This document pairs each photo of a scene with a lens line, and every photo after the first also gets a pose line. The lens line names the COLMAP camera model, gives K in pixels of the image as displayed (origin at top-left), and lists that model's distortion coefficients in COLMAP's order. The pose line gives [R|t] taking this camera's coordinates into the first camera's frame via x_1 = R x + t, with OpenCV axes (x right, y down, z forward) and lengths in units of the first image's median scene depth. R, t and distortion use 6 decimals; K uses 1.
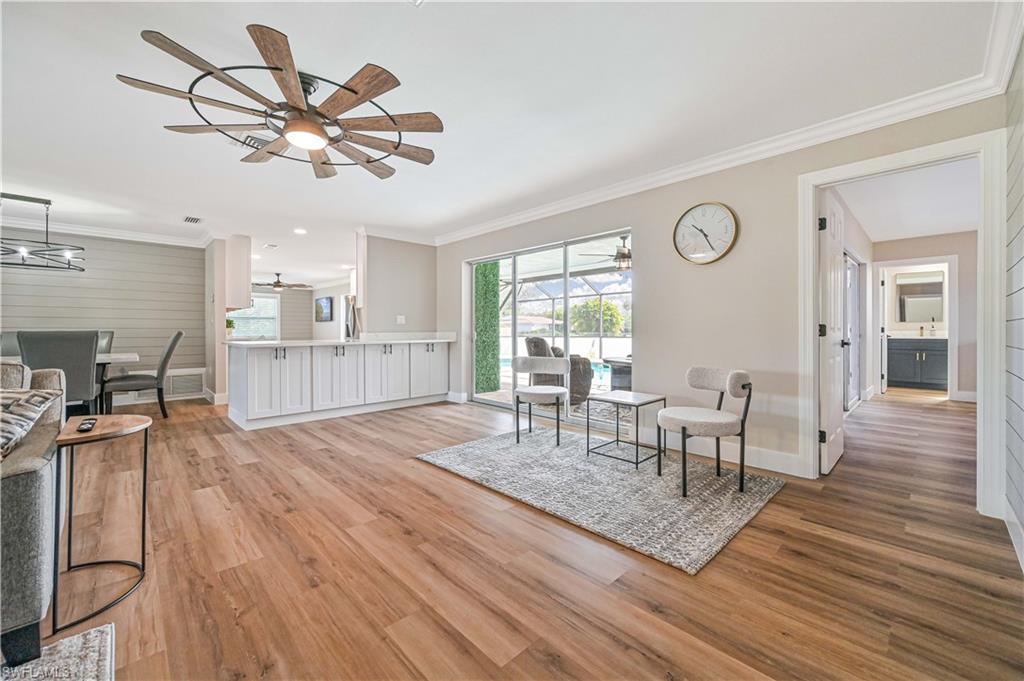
lens RADIAL K [[406.2, 0, 512.1], [0, 406.2, 329.9], [0, 0, 1]] dist [-0.004079, 0.000148]
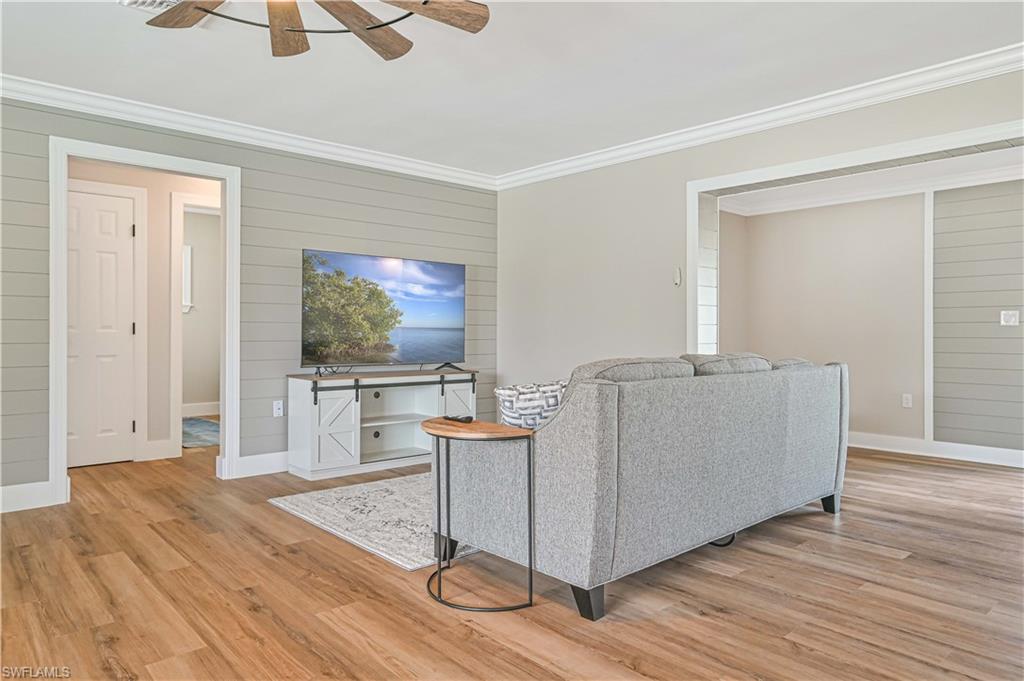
lens RADIAL K [[655.9, 0, 519.3], [0, 655.9, 342.9], [0, 0, 1]] dist [-0.005428, -0.001280]
pose [[-0.999698, -0.001373, 0.024518, -0.994572], [-0.001048, 0.999912, 0.013246, 0.011683], [-0.024534, 0.013216, -0.999612, 2.156933]]
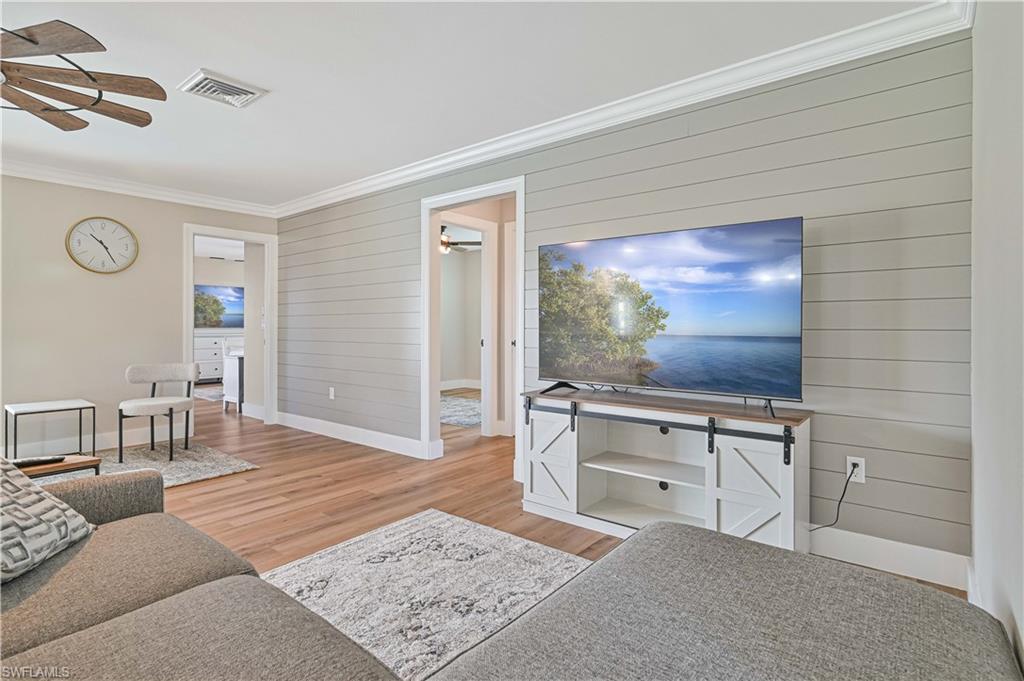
lens RADIAL K [[505.5, 0, 519.6], [0, 505.5, 334.6], [0, 0, 1]] dist [-0.001516, -0.000598]
pose [[-0.131845, -0.012577, 0.991191, -1.738476], [-0.003722, 0.999919, 0.012193, -0.031596], [-0.991263, -0.002082, -0.131881, 0.113218]]
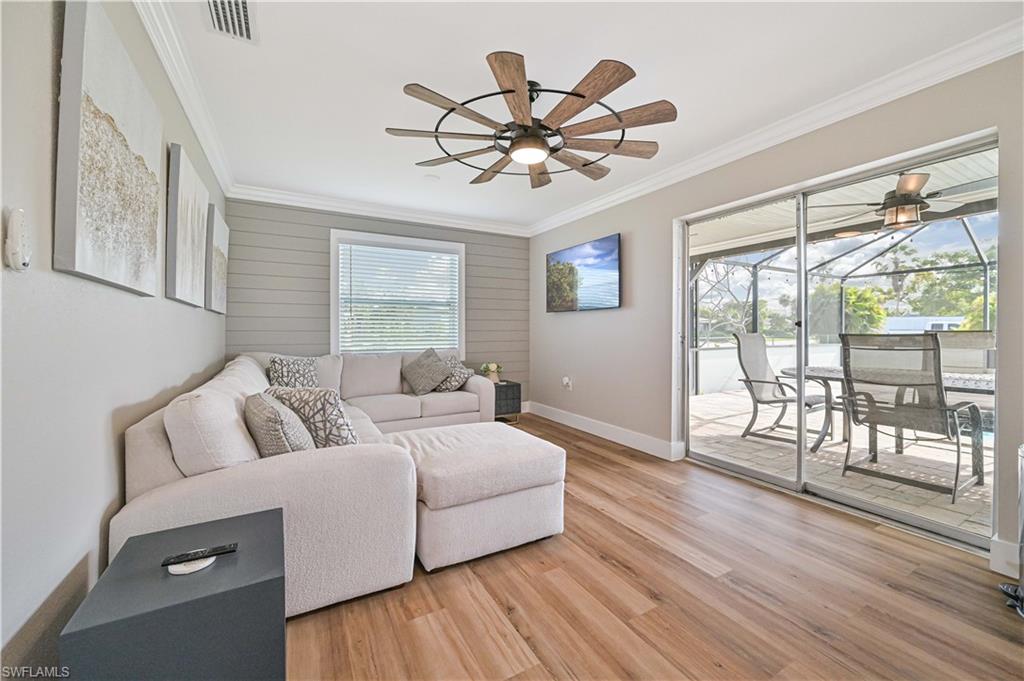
lens RADIAL K [[406.2, 0, 517.2], [0, 406.2, 331.3], [0, 0, 1]] dist [-0.004079, 0.000148]
pose [[0.257564, 0.003283, 0.966256, -3.064977], [-0.003283, 0.999991, -0.002523, 0.274056], [-0.966256, -0.002523, 0.257572, -0.709137]]
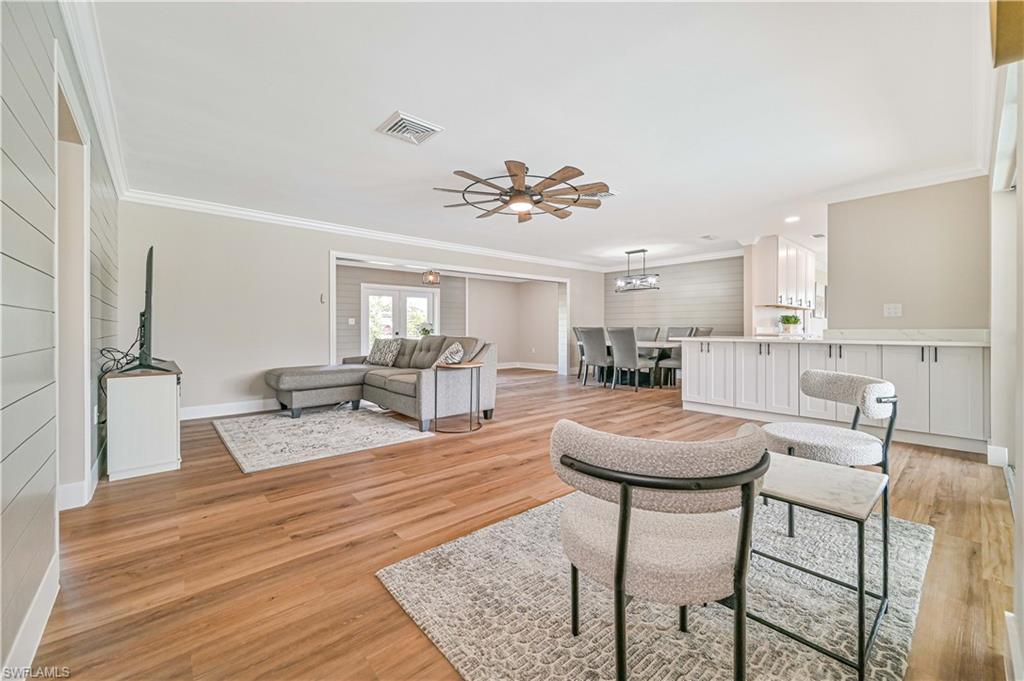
lens RADIAL K [[406.2, 0, 523.5], [0, 406.2, 329.2], [0, 0, 1]] dist [-0.004079, 0.000148]
pose [[-0.029540, 0.006082, -0.999545, 1.241033], [0.002575, 0.999979, 0.006009, 0.002259], [0.999560, -0.002397, -0.029555, 1.214612]]
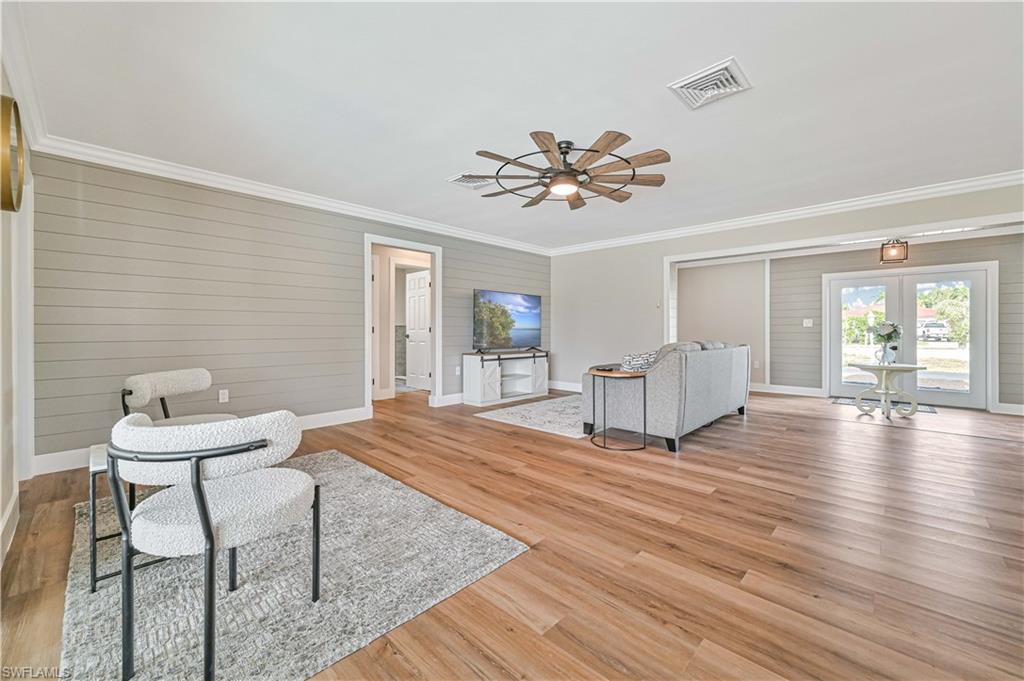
lens RADIAL K [[406.2, 0, 518.1], [0, 406.2, 334.0], [0, 0, 1]] dist [-0.004079, 0.000148]
pose [[-0.998751, 0.003720, -0.049816, -0.330124], [0.003422, 0.999976, 0.006076, 0.006793], [0.049837, 0.005898, -0.998740, 2.692323]]
